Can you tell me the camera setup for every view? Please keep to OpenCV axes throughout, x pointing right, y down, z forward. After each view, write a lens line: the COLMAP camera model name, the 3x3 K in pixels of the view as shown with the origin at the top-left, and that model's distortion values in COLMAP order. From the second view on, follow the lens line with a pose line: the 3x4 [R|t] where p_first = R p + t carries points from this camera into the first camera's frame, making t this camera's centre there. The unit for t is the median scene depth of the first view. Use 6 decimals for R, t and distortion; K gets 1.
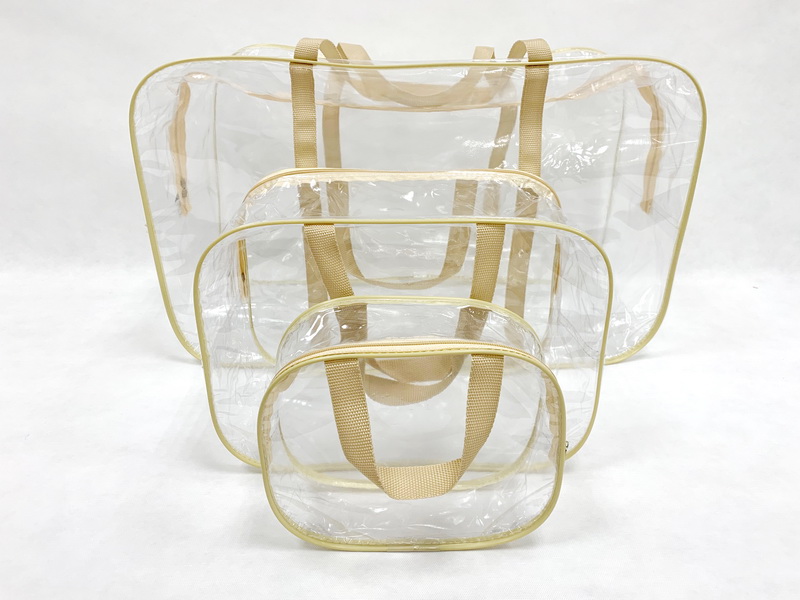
lens RADIAL K [[604.3, 0, 400.0], [0, 604.3, 300.0], [0, 0, 1]] dist [-0.005432, -0.001950]
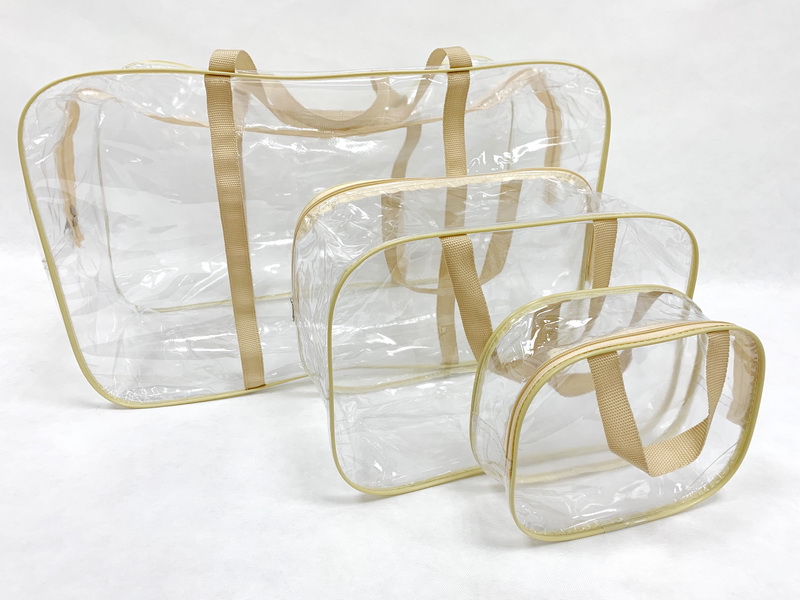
lens RADIAL K [[606.4, 0, 400.0], [0, 606.4, 300.0], [0, 0, 1]] dist [0.011832, 0.004815]
pose [[0.968251, -0.108268, 0.225319, -0.138916], [0.112106, 0.993687, -0.004270, -0.005397], [-0.223435, 0.029394, 0.974276, 0.016228]]
